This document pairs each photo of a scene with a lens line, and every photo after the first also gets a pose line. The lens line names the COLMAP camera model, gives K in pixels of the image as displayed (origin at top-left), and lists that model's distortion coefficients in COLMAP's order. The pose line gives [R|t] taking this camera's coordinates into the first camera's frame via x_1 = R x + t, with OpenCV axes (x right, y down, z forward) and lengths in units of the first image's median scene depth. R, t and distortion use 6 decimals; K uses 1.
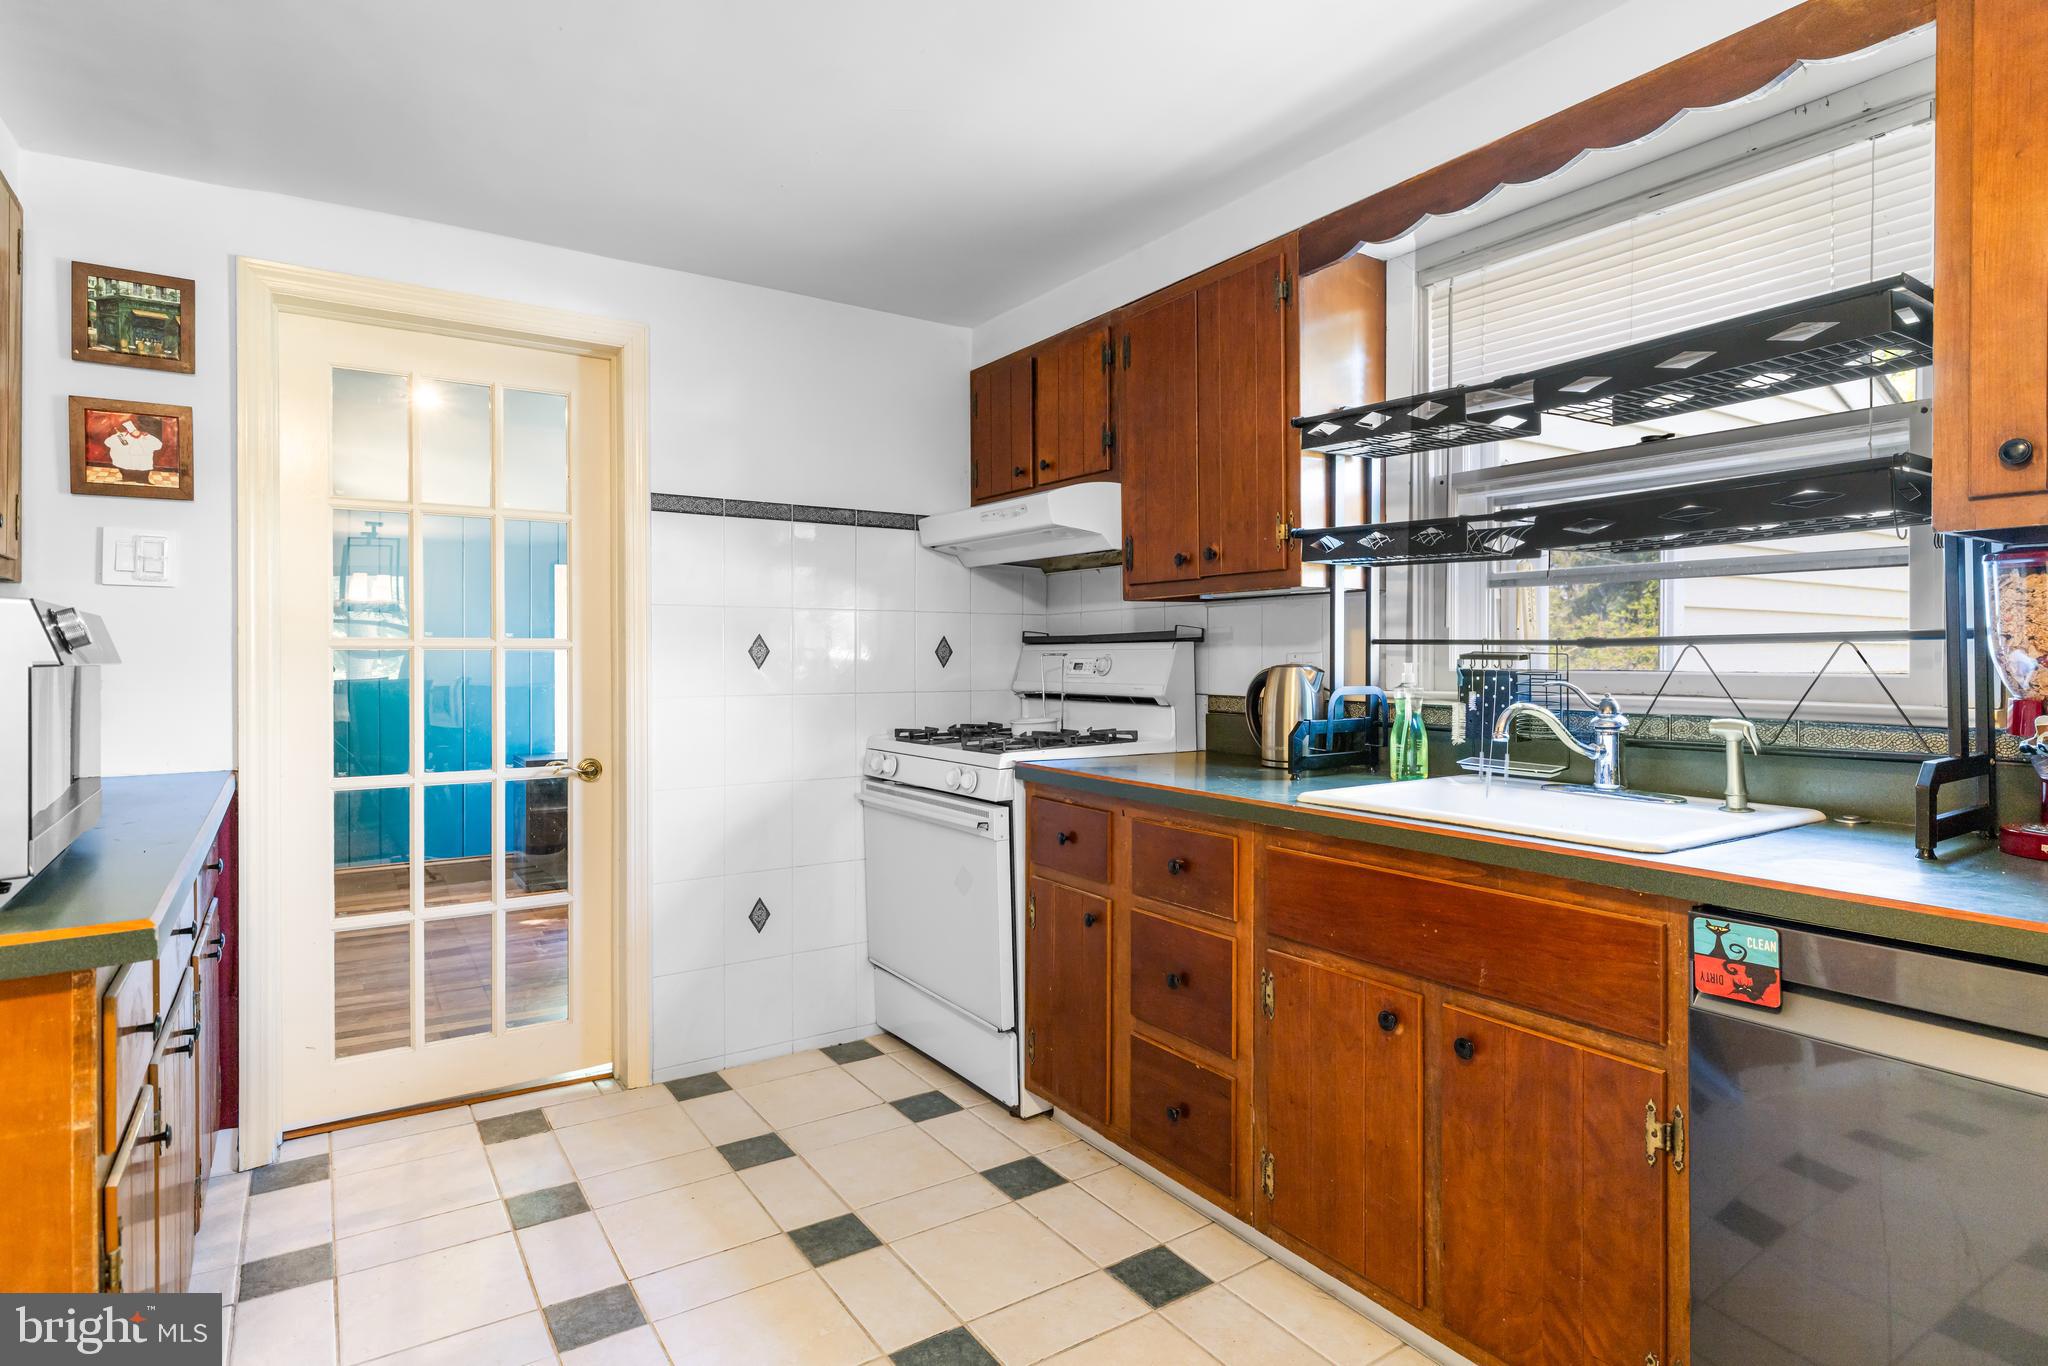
lens RADIAL K [[1065.5, 0, 1024.0], [0, 1065.5, 683.0], [0, 0, 1]] dist [-0.000944, -0.000017]
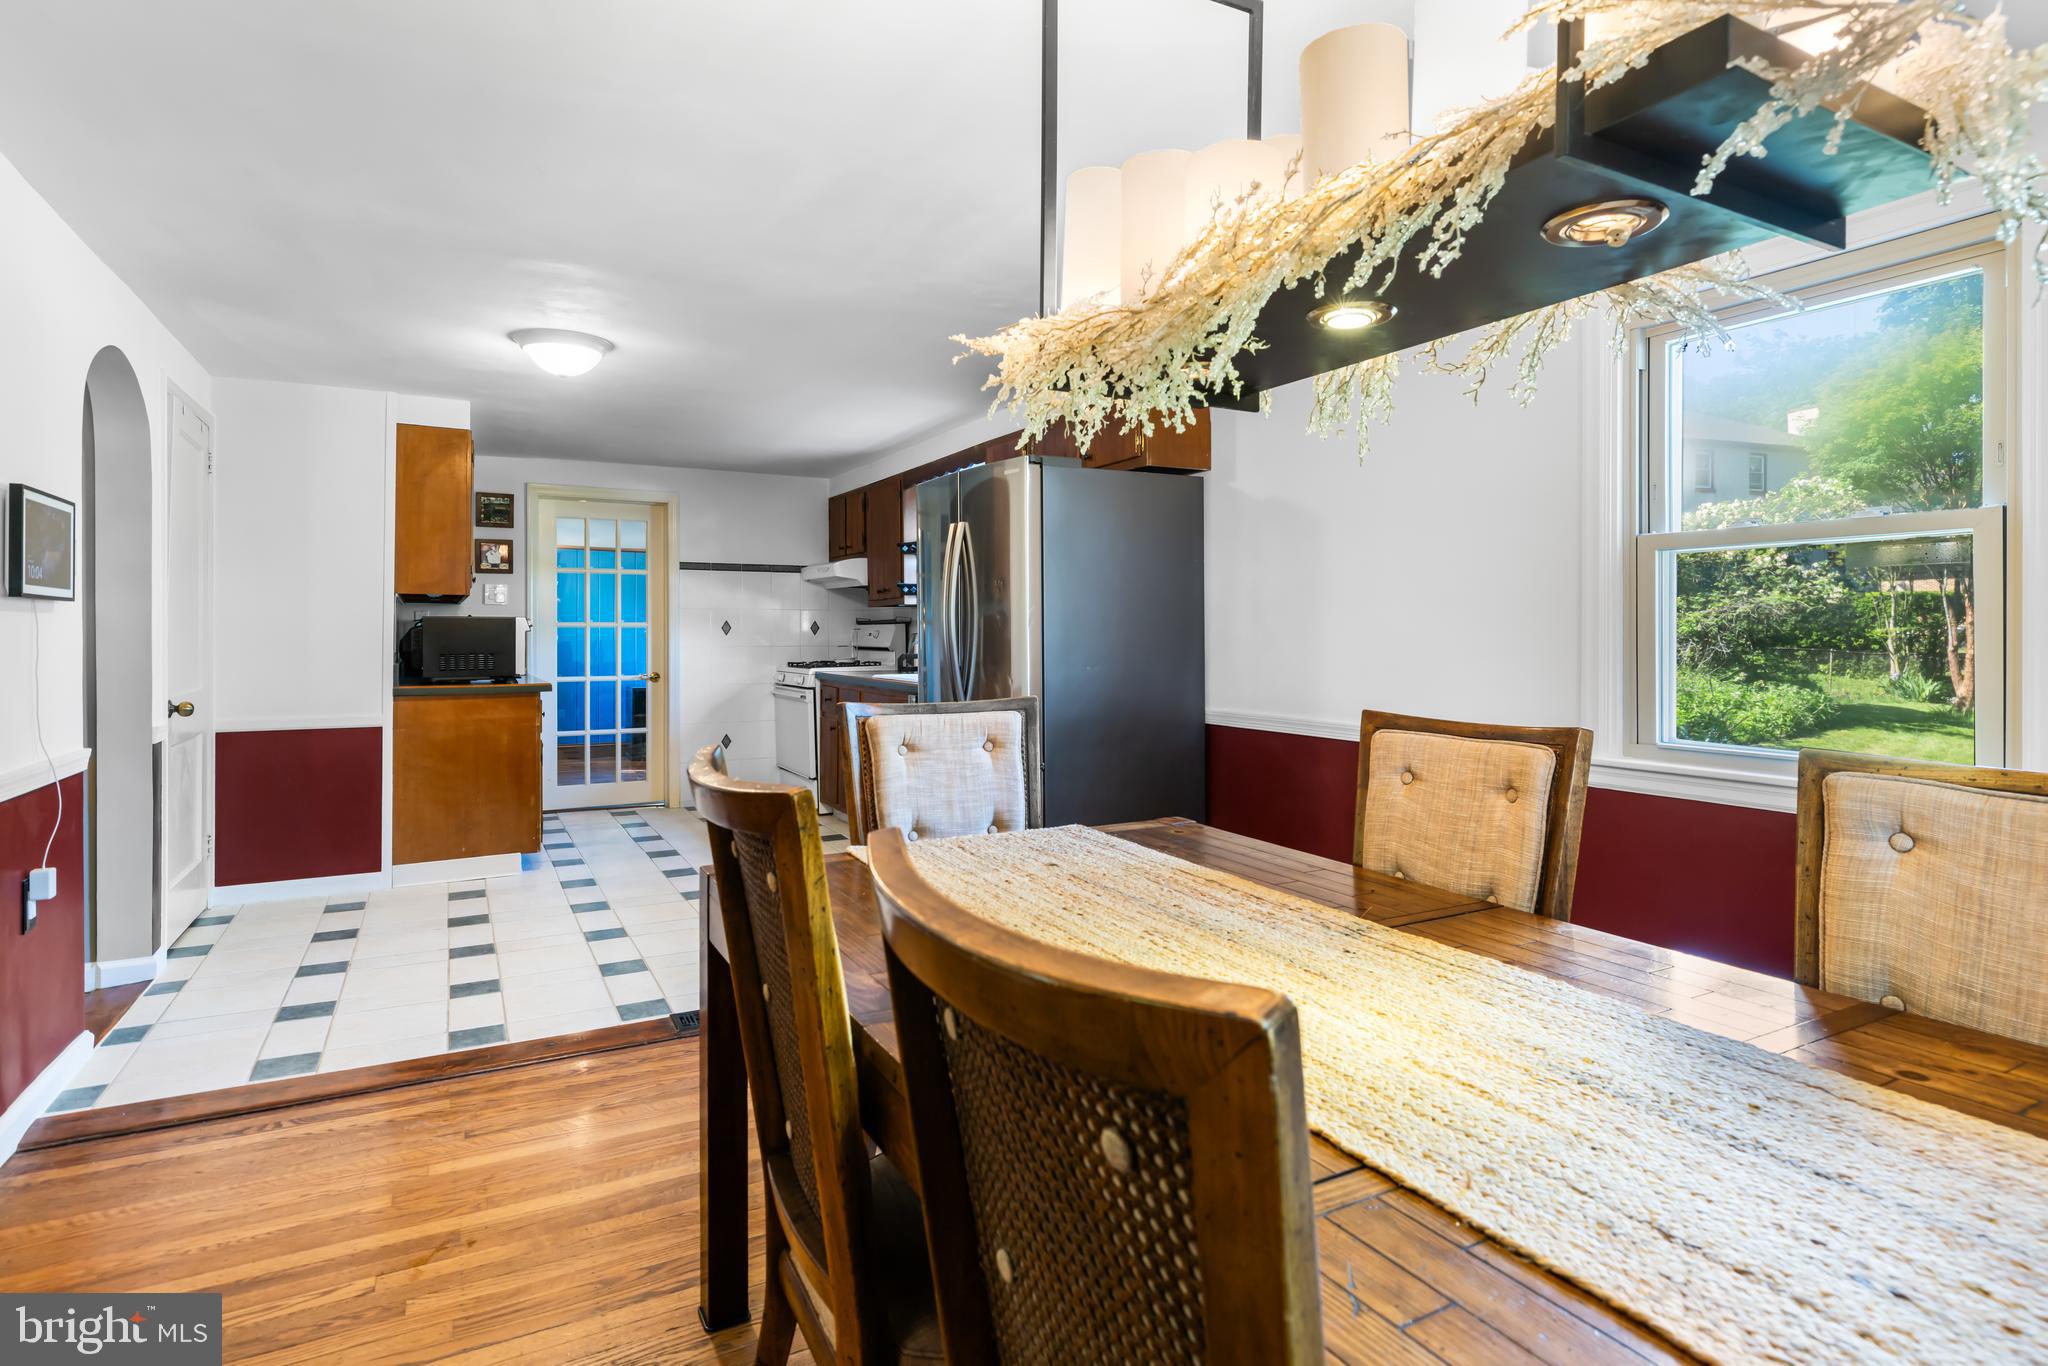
lens RADIAL K [[1070.1, 0, 1020.5], [0, 1070.1, 656.1], [0, 0, 1]] dist [0.000003, -0.000015]
pose [[0.996386, 0.003470, -0.084866, 0.642389], [-0.003266, 0.999991, 0.002548, 0.026280], [0.084874, -0.002261, 0.996389, -1.385186]]
